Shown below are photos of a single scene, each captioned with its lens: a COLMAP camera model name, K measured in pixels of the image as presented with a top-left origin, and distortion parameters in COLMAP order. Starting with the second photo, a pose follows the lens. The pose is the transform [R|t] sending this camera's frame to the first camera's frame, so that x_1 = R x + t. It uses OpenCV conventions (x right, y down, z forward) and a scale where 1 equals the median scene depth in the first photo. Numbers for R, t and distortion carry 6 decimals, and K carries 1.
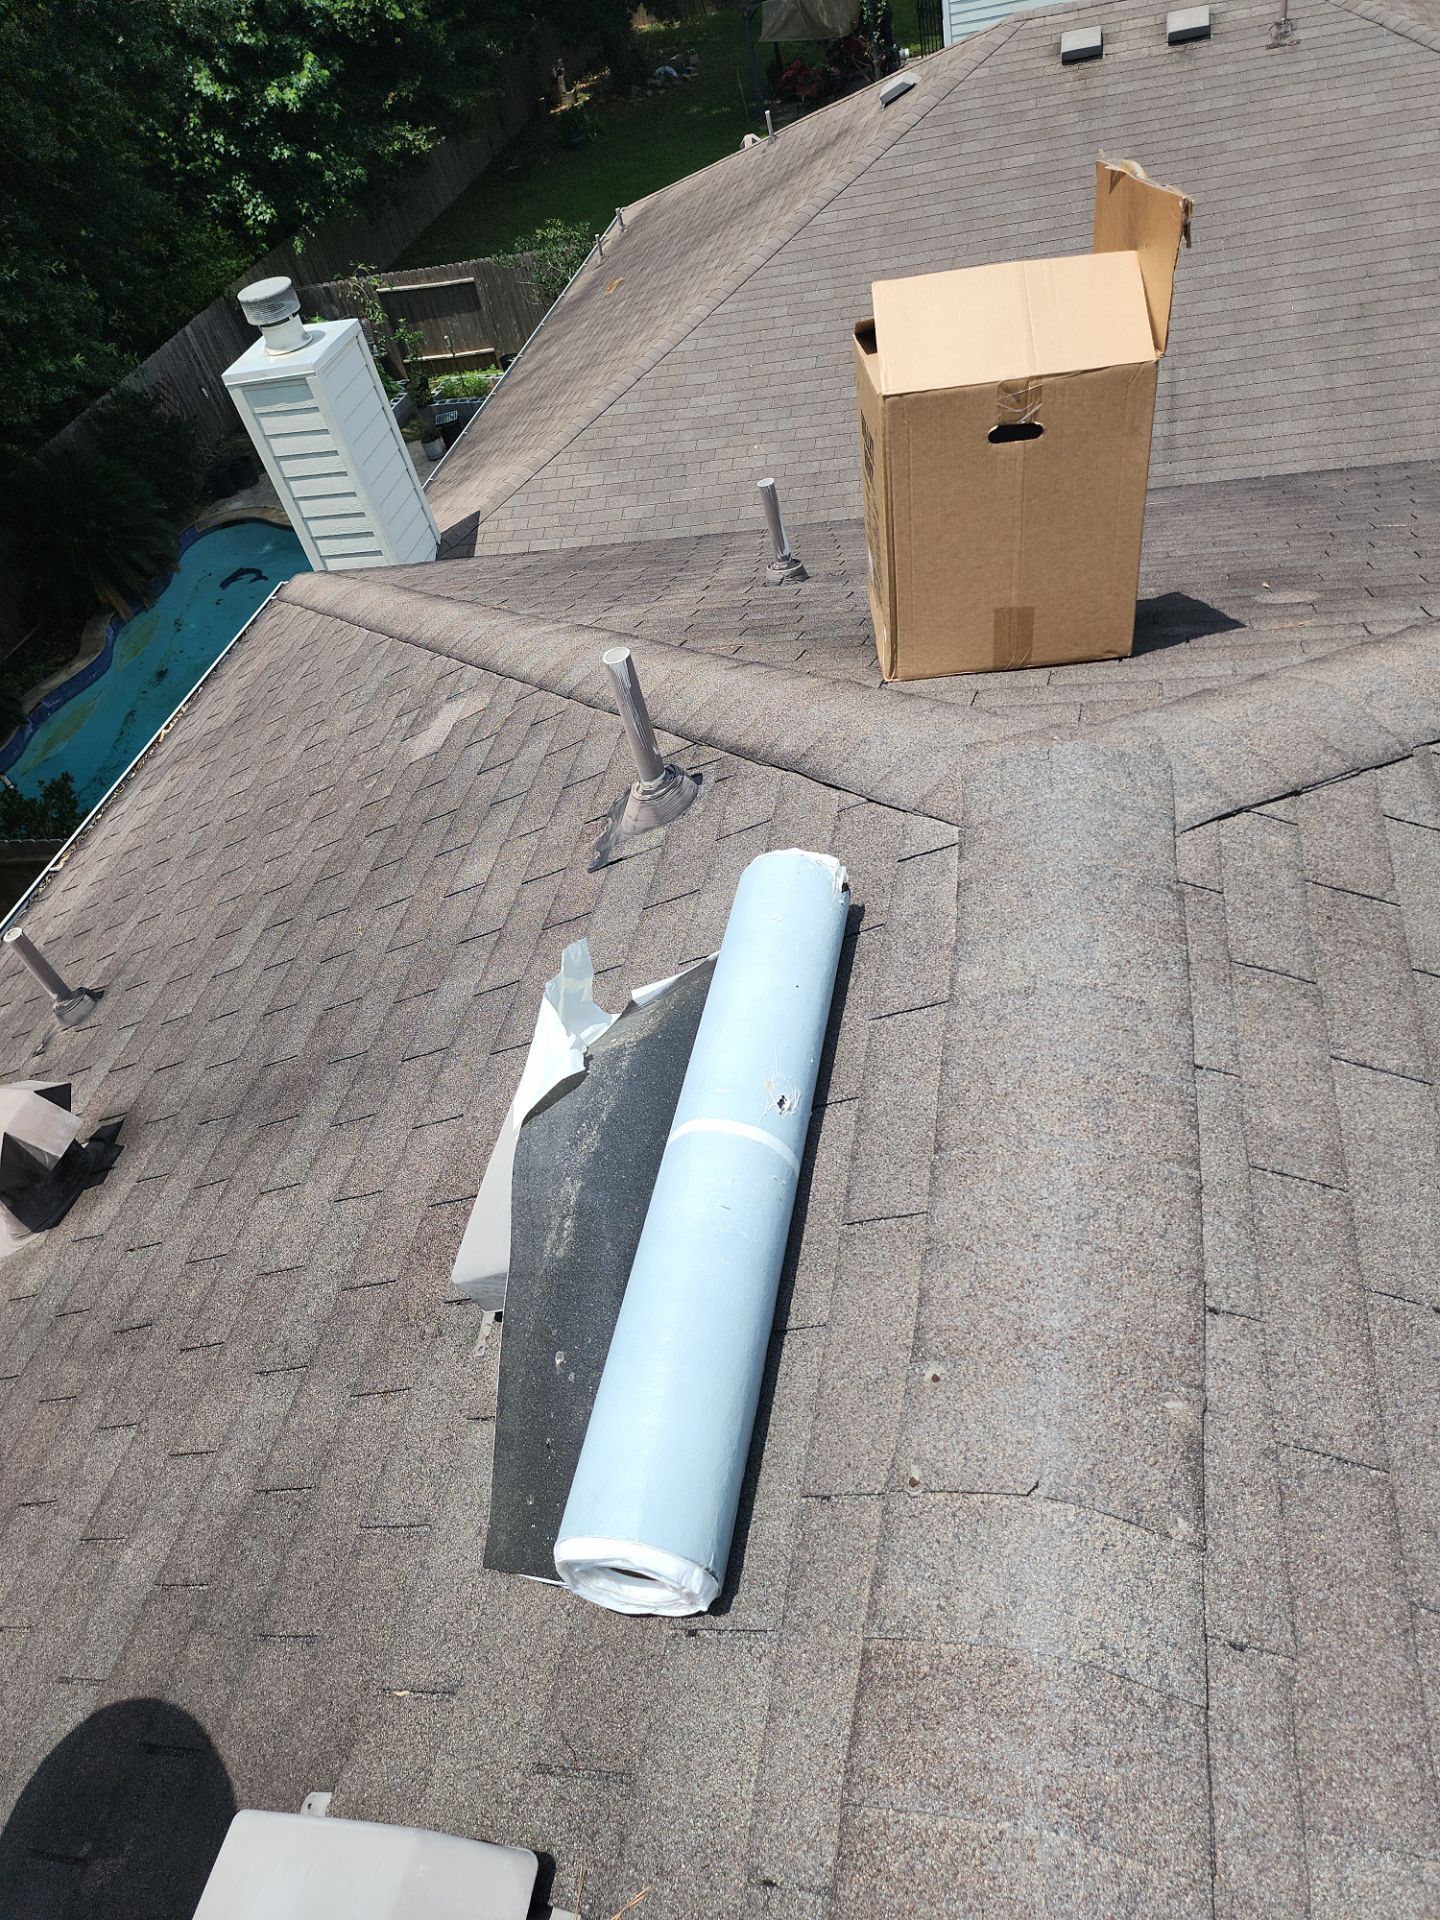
lens RADIAL K [[1312.6, 0, 716.6], [0, 1312.6, 977.3], [0, 0, 1]] dist [0.072258, -0.061363]
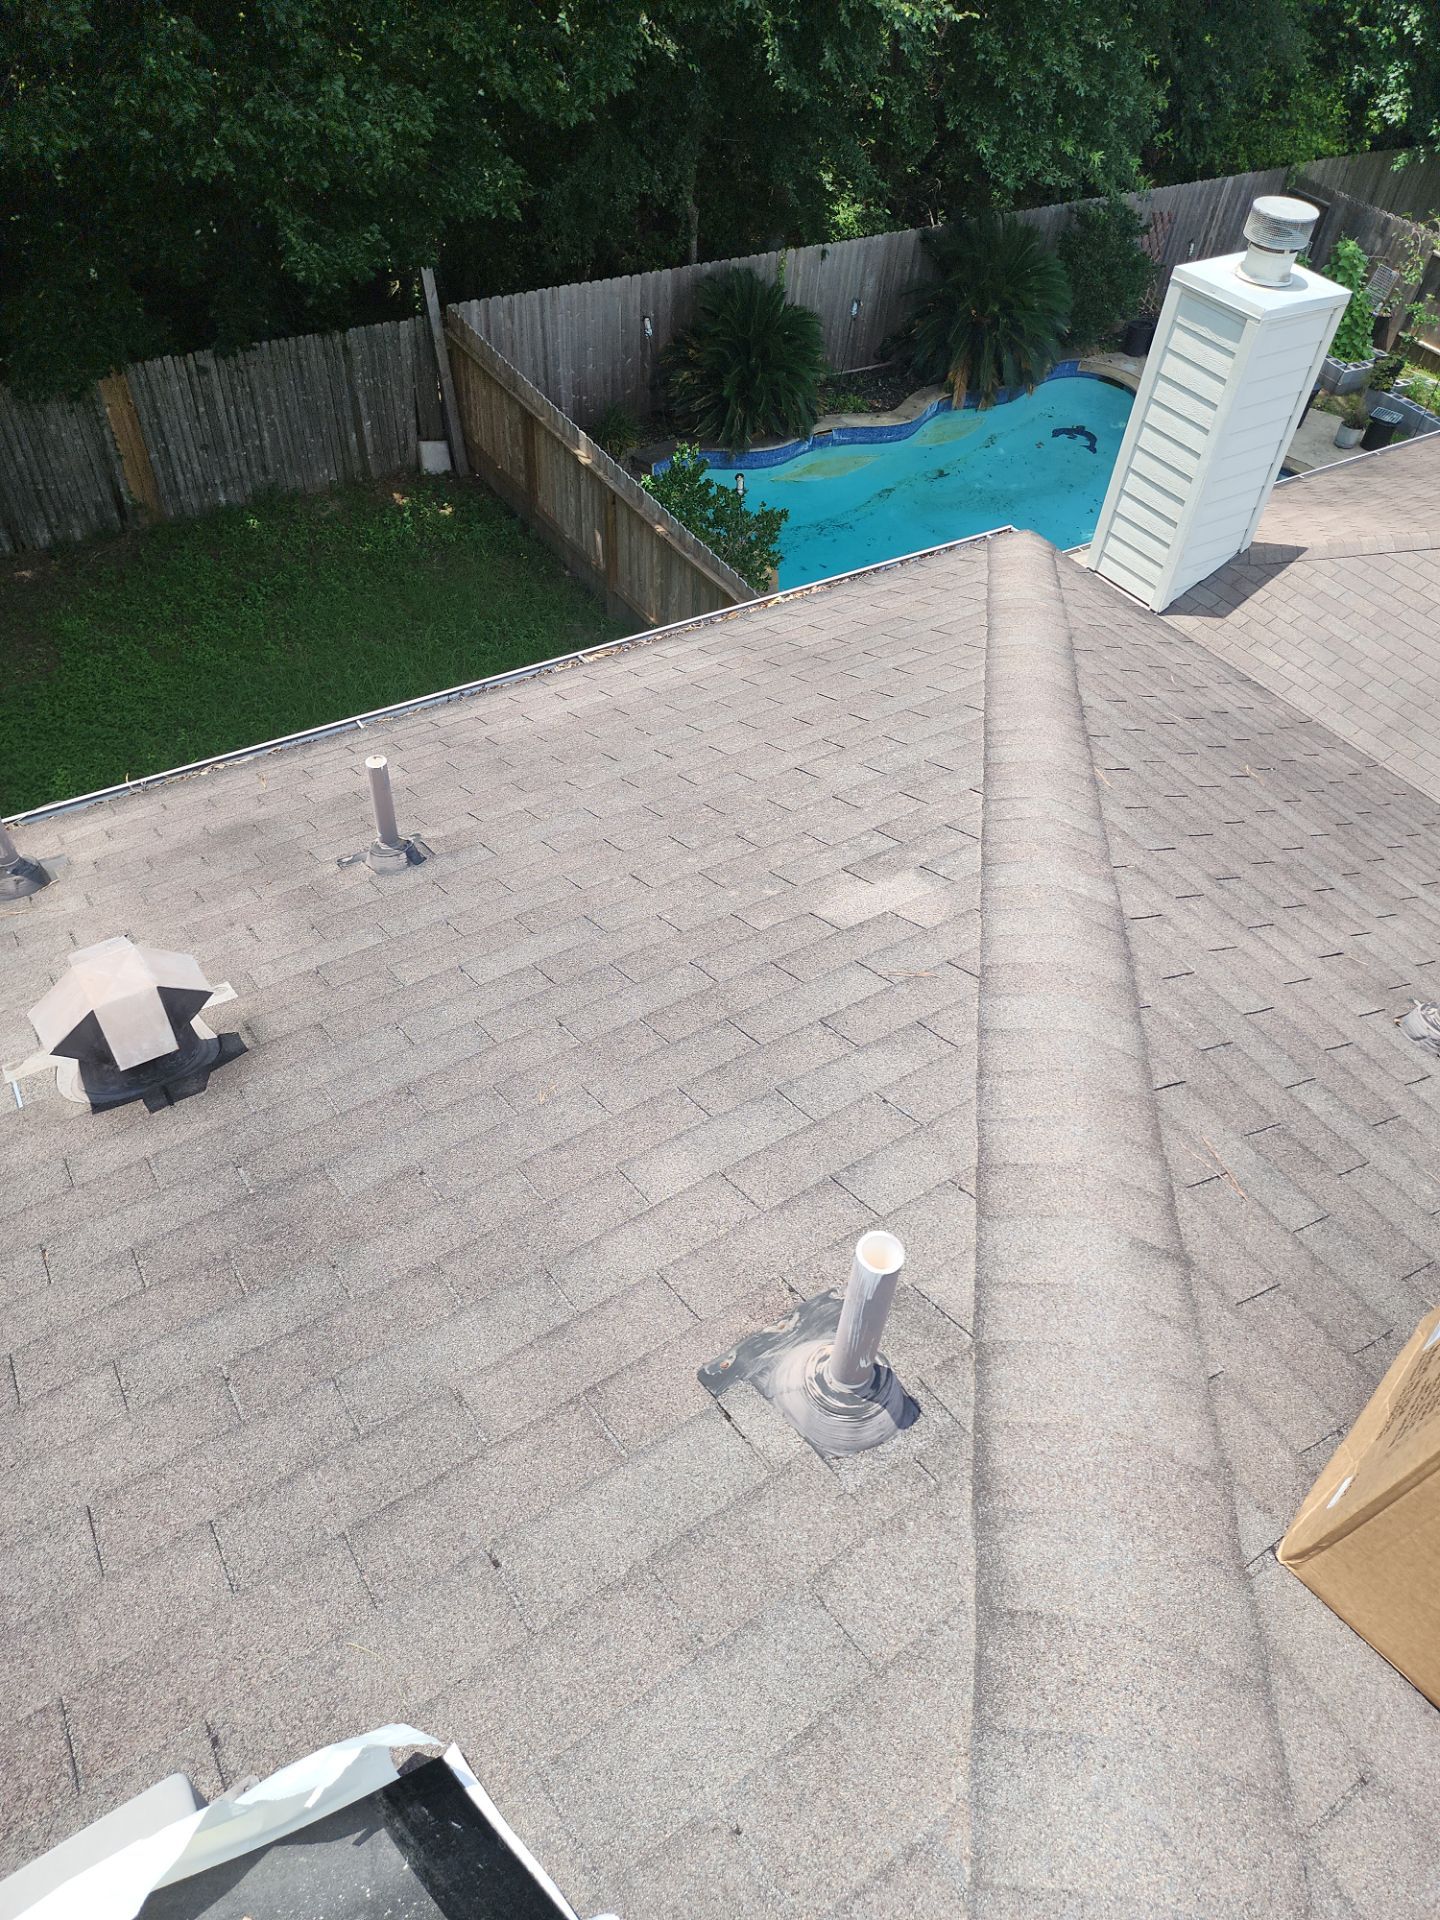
lens RADIAL K [[1312.6, 0, 719.8], [0, 1312.6, 960.8], [0, 0, 1]] dist [0.072258, -0.061363]
pose [[0.677294, 0.676990, -0.288024, -0.006099], [-0.649541, 0.734085, 0.198029, -0.057330], [0.345498, 0.052959, 0.936924, 0.057400]]
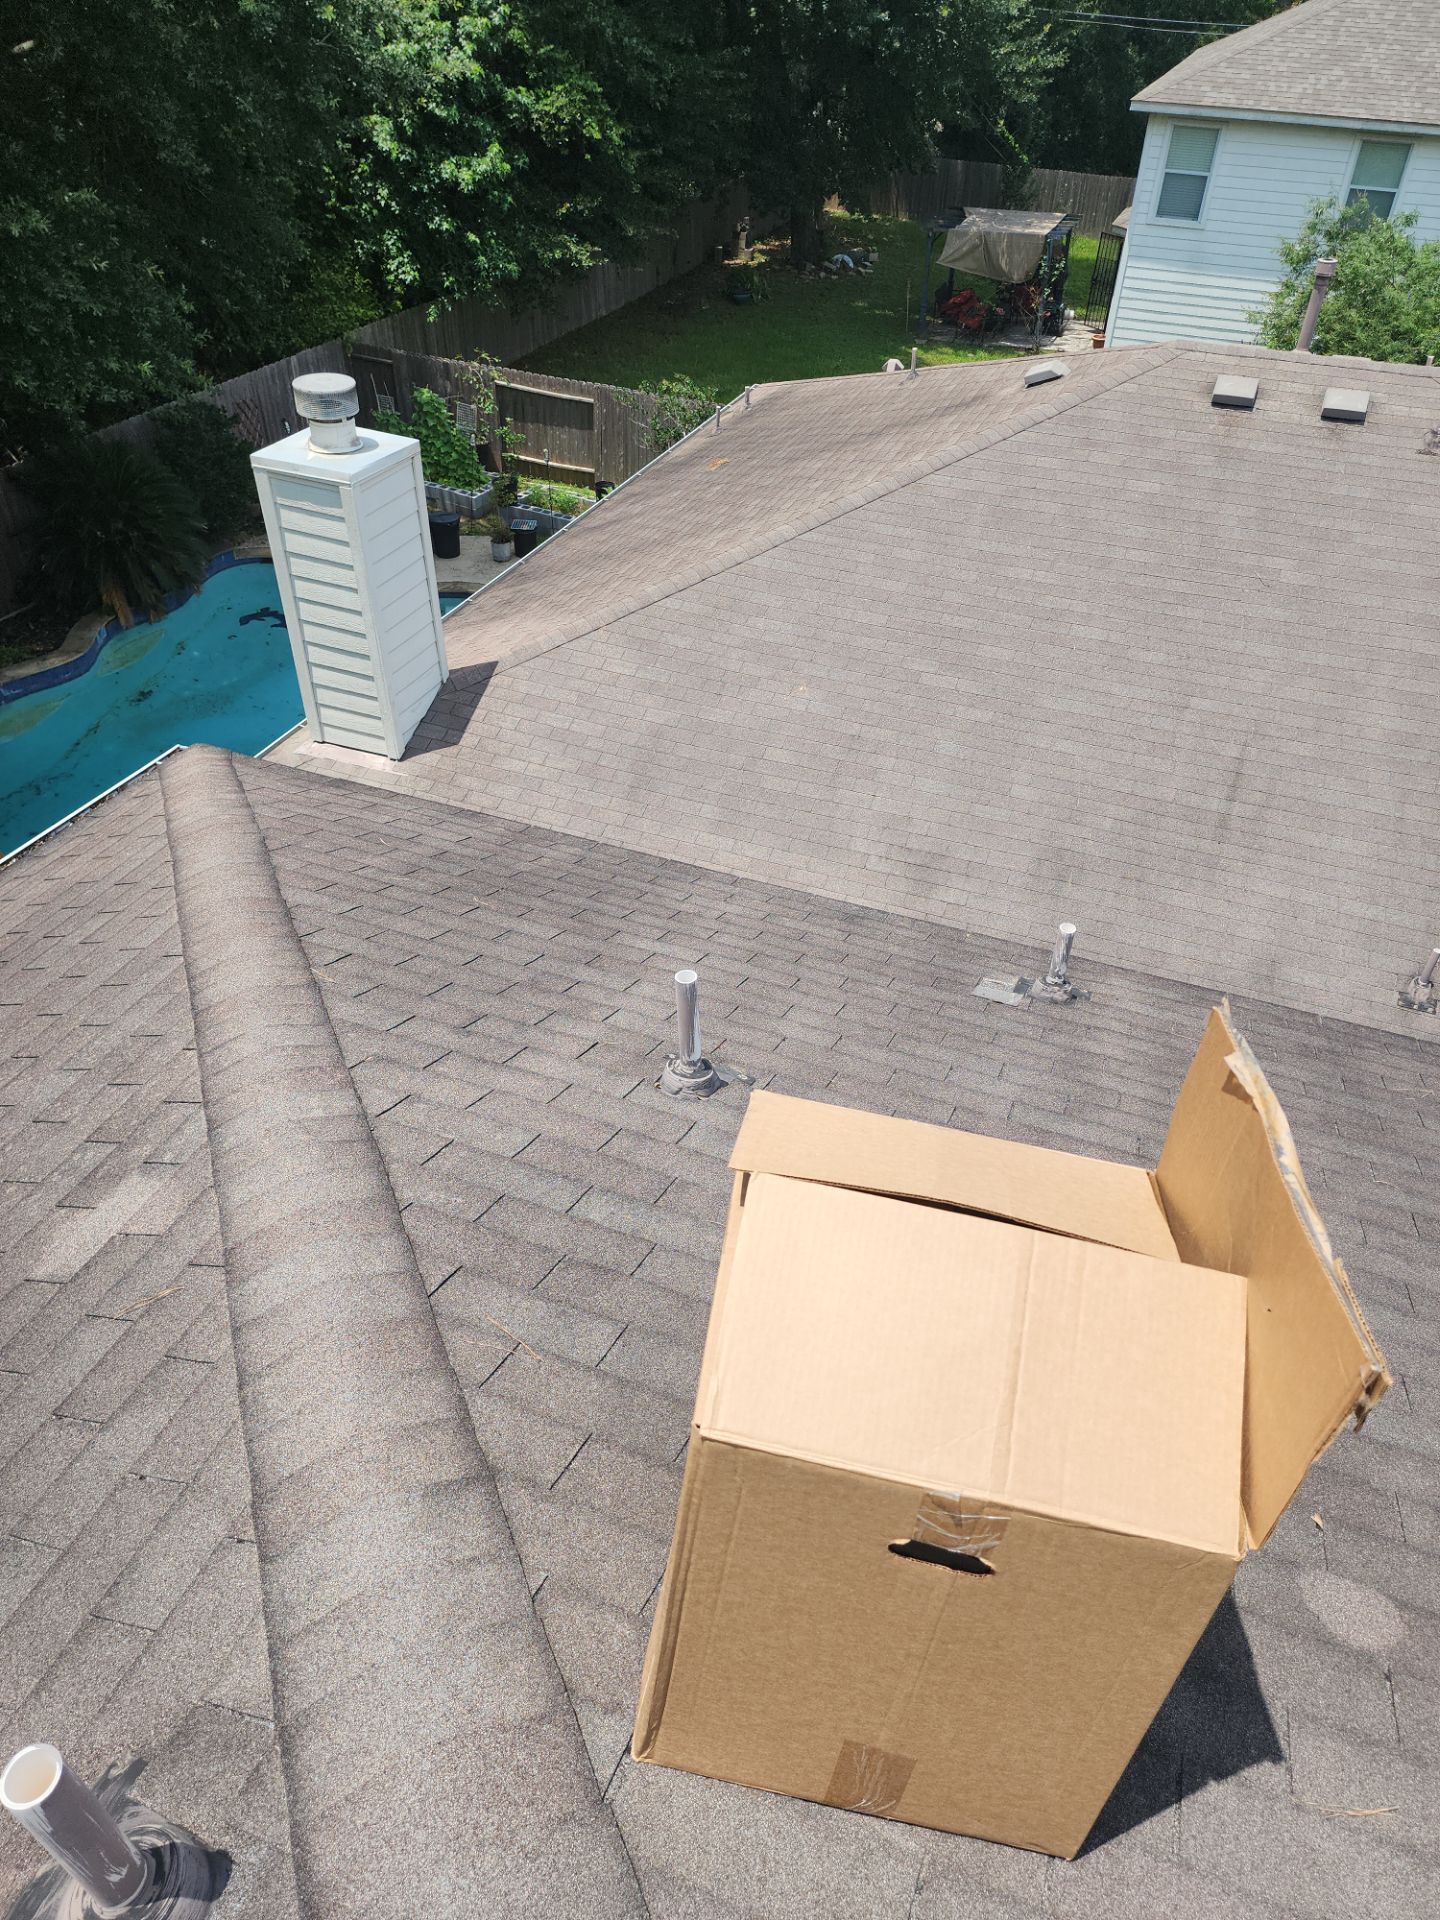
lens RADIAL K [[1312.6, 0, 758.8], [0, 1312.6, 967.9], [0, 0, 1]] dist [0.072258, -0.061363]
pose [[0.960181, 0.276127, 0.042509, 0.010287], [-0.271114, 0.957662, -0.096855, -0.076305], [-0.067453, 0.081474, 0.994390, 0.066664]]
